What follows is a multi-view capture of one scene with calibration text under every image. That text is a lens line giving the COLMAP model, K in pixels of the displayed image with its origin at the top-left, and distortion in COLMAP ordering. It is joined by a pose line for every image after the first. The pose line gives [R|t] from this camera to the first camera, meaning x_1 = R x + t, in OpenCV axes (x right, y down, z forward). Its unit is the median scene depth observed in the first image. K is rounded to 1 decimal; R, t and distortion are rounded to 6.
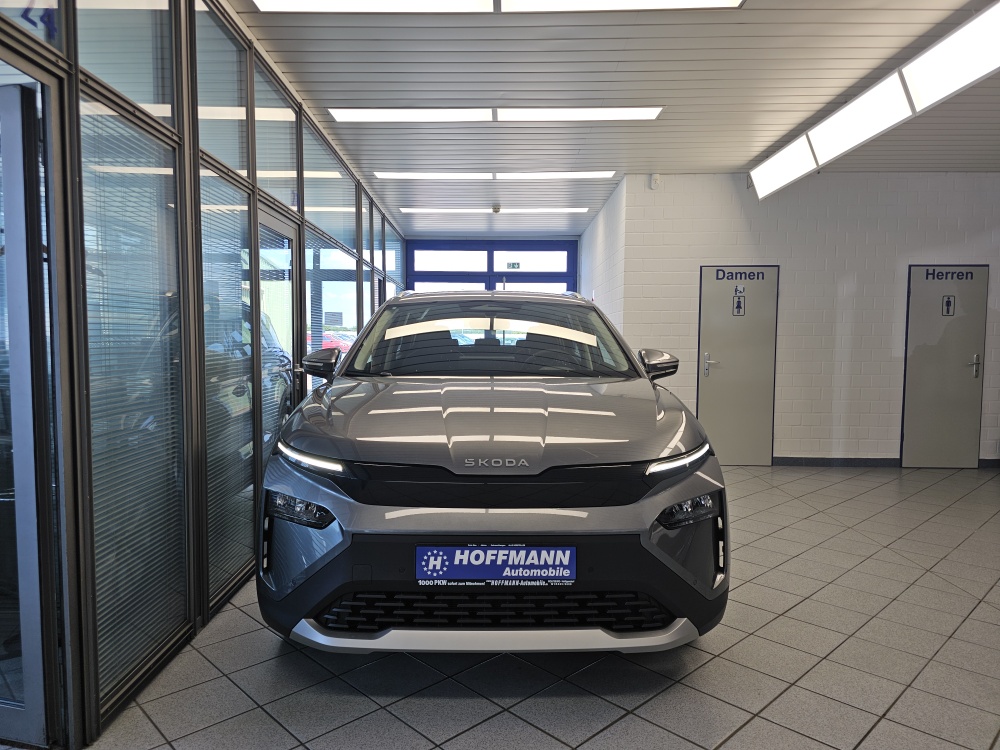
lens RADIAL K [[683.9, 0, 500.0], [0, 683.9, 375.0], [0, 0, 1]] dist [0.043263, -0.048007]
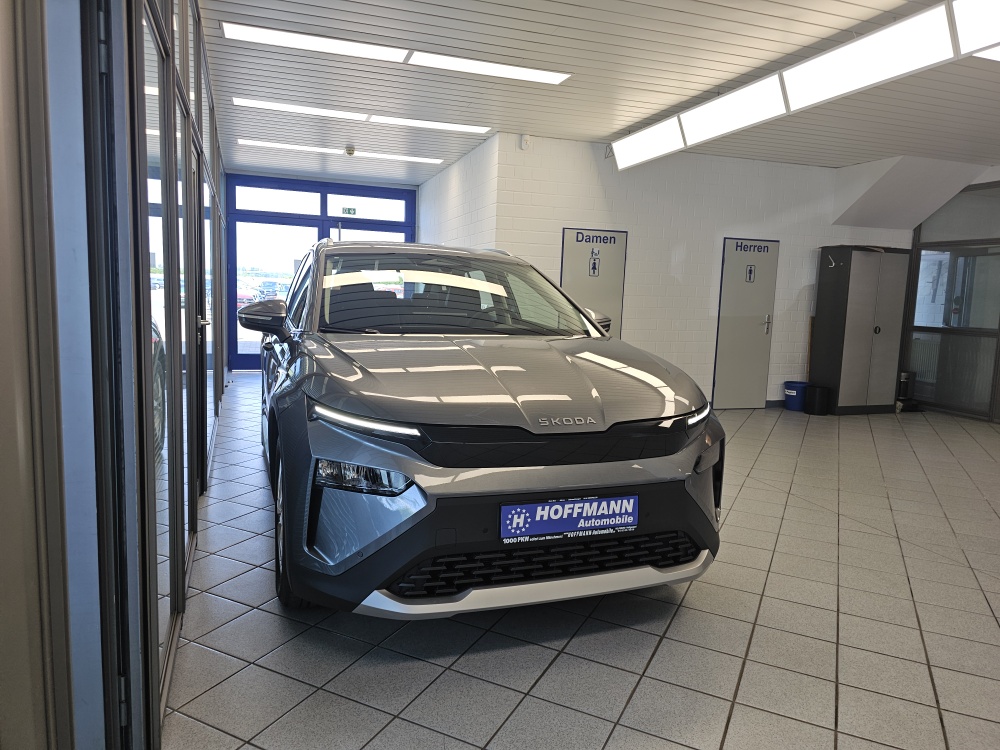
lens RADIAL K [[682.5, 0, 500.9], [0, 682.5, 363.4], [0, 0, 1]] dist [0.036615, -0.006877]
pose [[0.938315, -0.006375, 0.345723, -0.454142], [-0.013830, 0.998338, 0.055943, -0.015491], [-0.345505, -0.057274, 0.936667, 0.068689]]
